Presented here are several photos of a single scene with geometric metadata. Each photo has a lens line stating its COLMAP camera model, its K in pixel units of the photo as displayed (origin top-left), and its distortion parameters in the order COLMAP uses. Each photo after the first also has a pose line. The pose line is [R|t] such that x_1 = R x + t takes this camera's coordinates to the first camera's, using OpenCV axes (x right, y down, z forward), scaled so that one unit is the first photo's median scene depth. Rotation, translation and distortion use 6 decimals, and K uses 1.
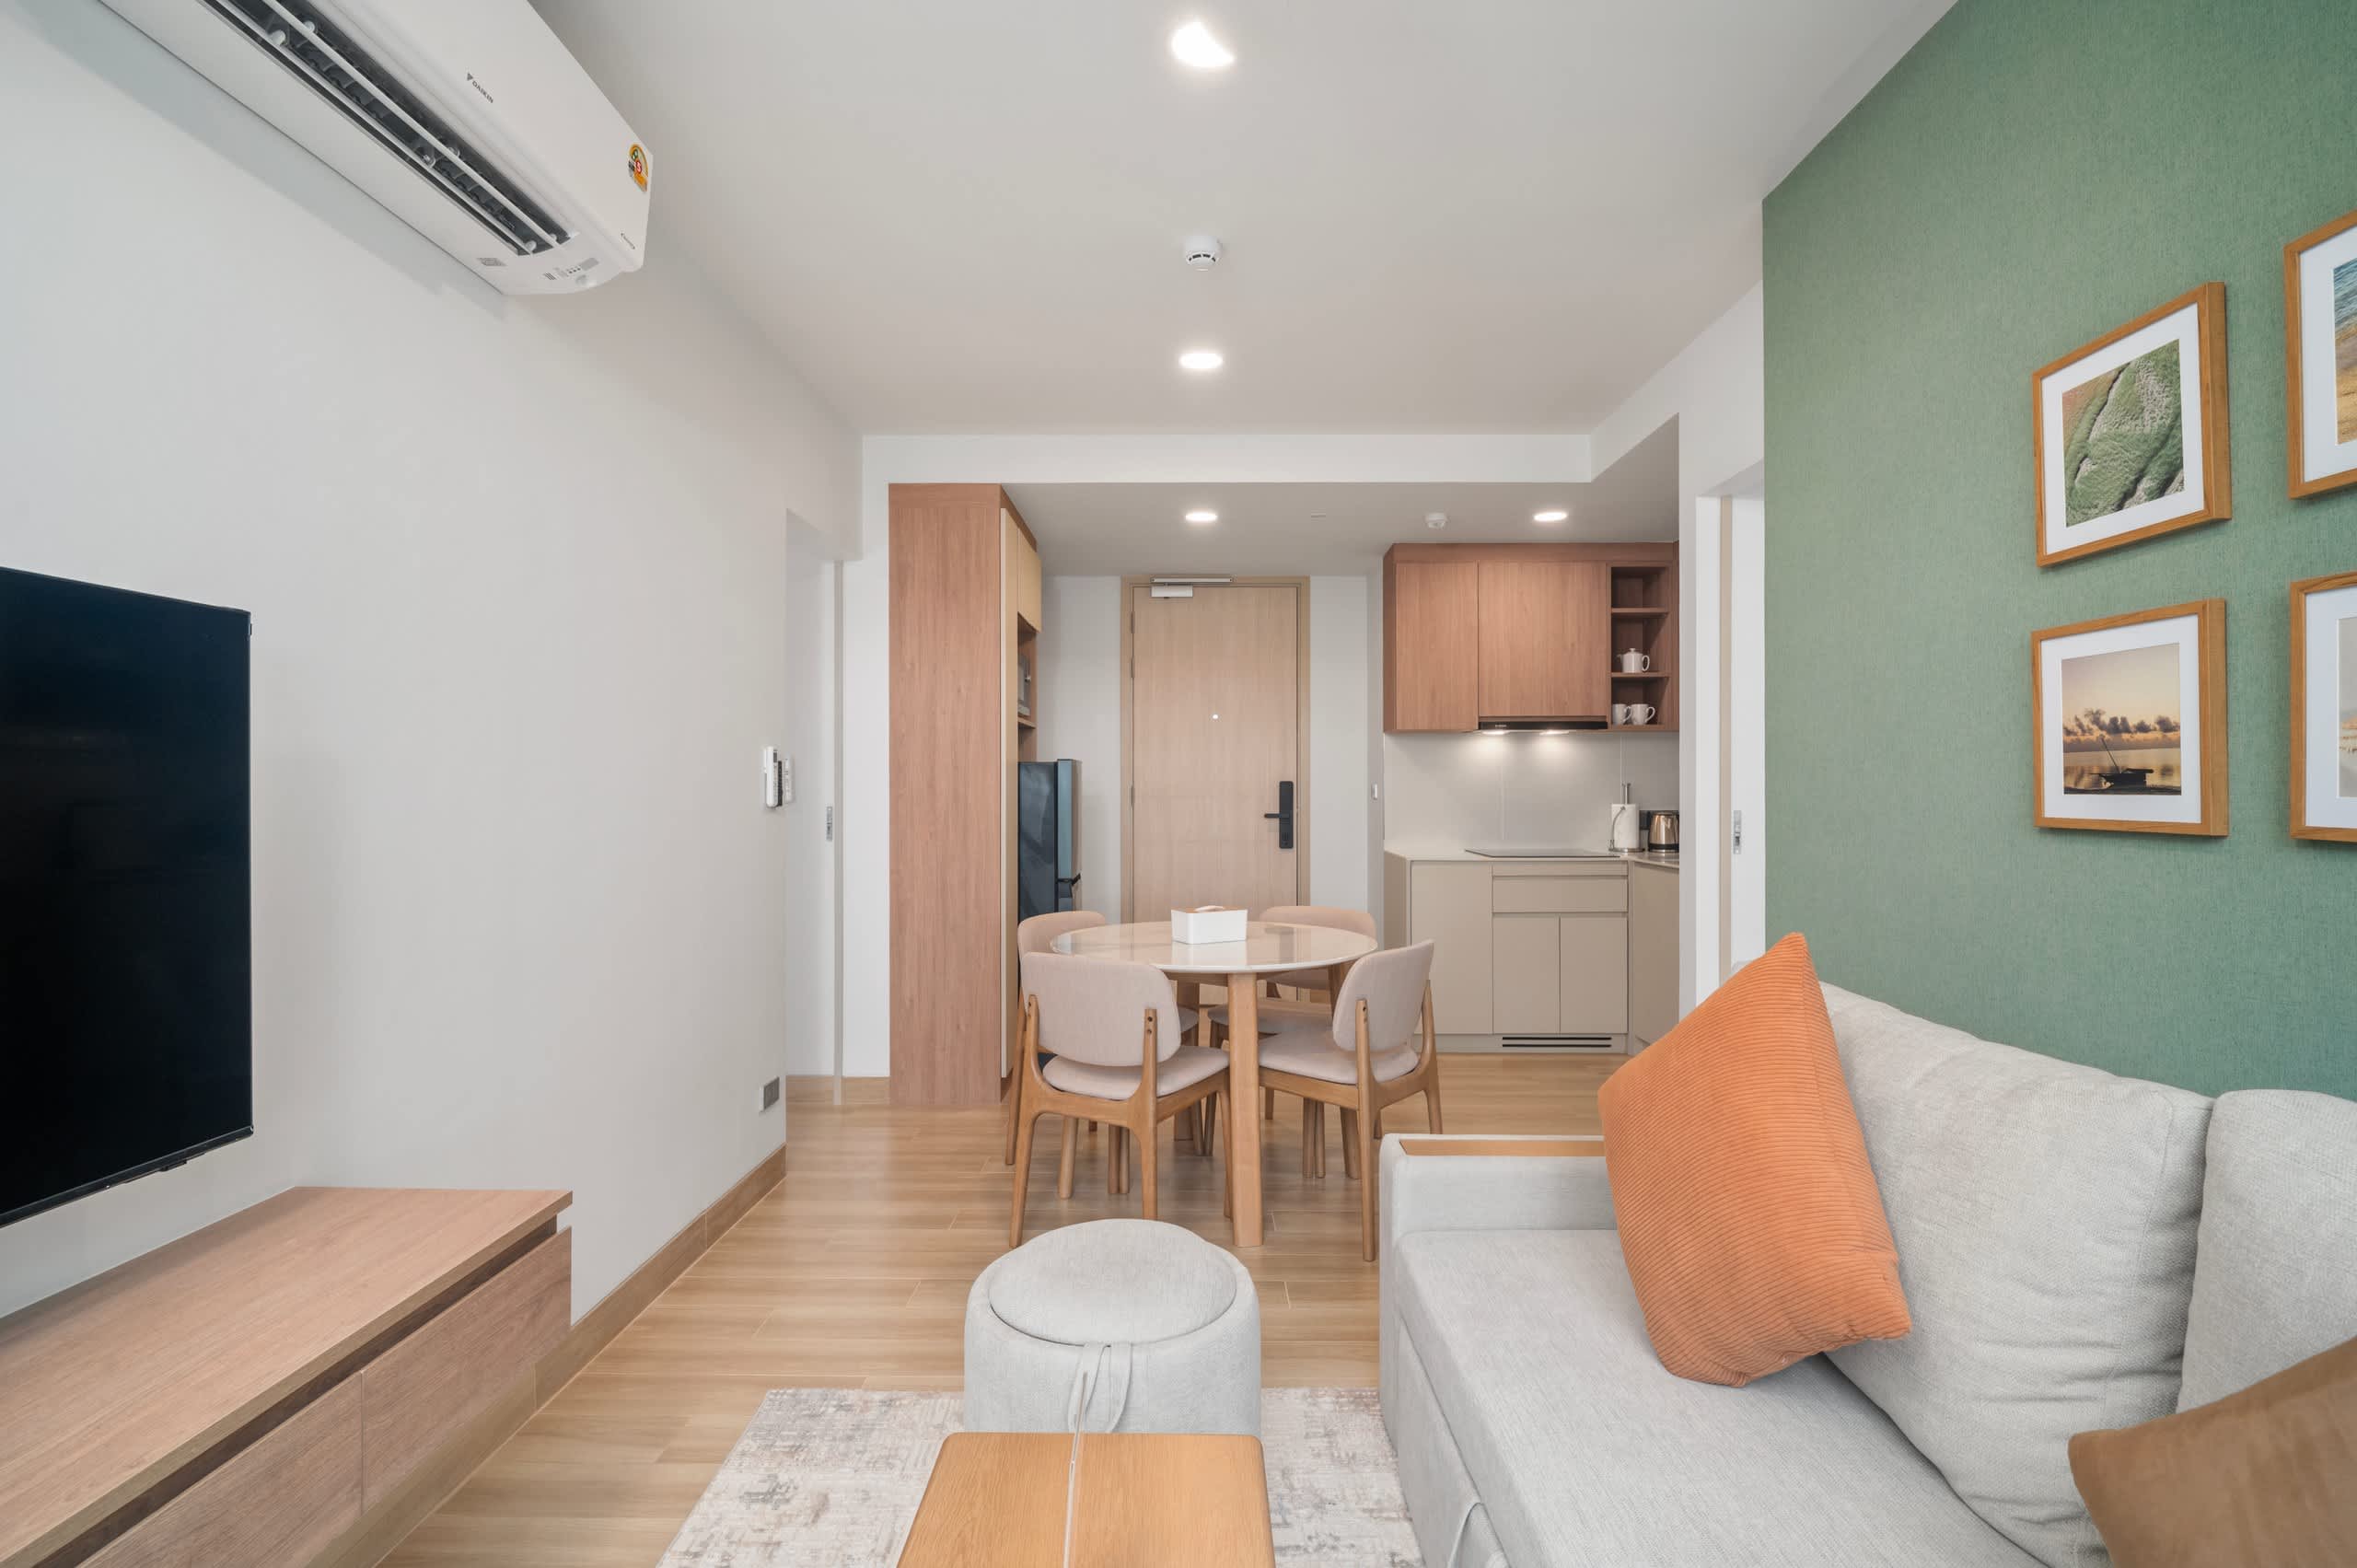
lens RADIAL K [[1101.3, 0, 1177.1], [0, 1101.3, 775.0], [0, 0, 1]] dist [0.000438, -0.000250]
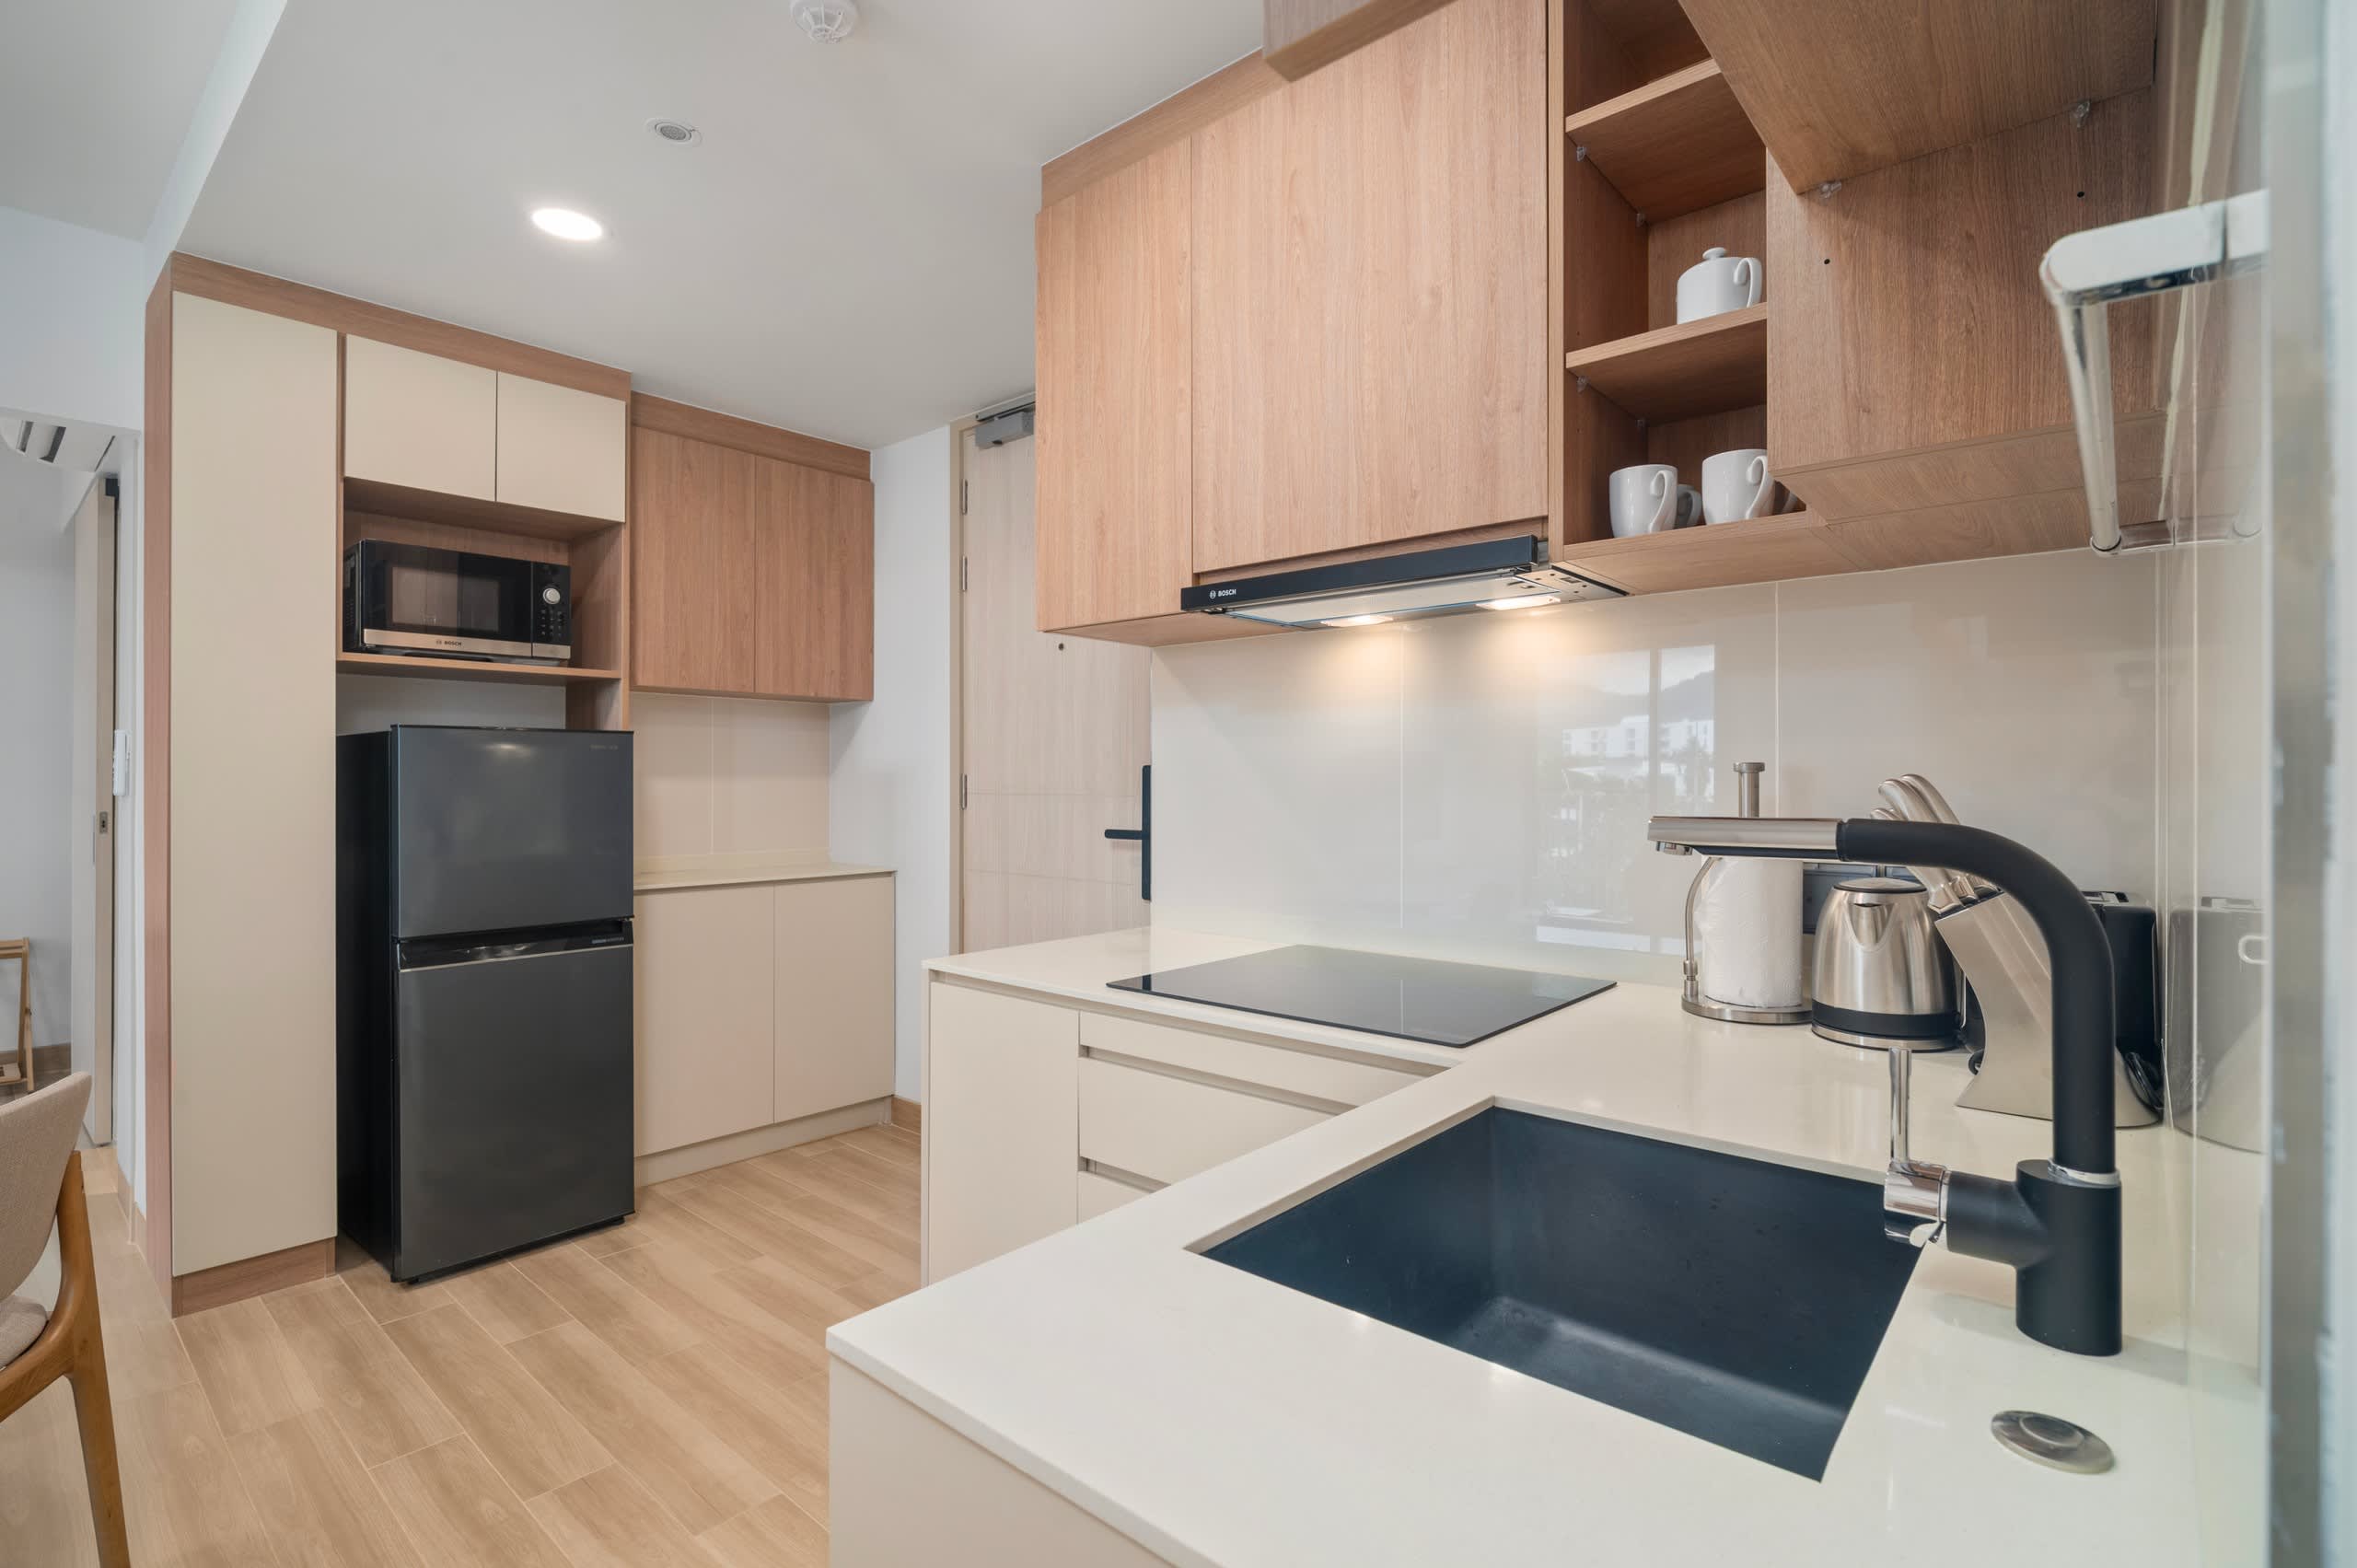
lens RADIAL K [[1101.3, 0, 1177.1], [0, 1101.3, 775.0], [0, 0, 1]] dist [0.000438, -0.000250]
pose [[0.760850, 0.000214, -0.648928, 0.496710], [0.005379, 0.999964, 0.006637, 0.007895], [0.648906, -0.008540, 0.760821, 0.728855]]
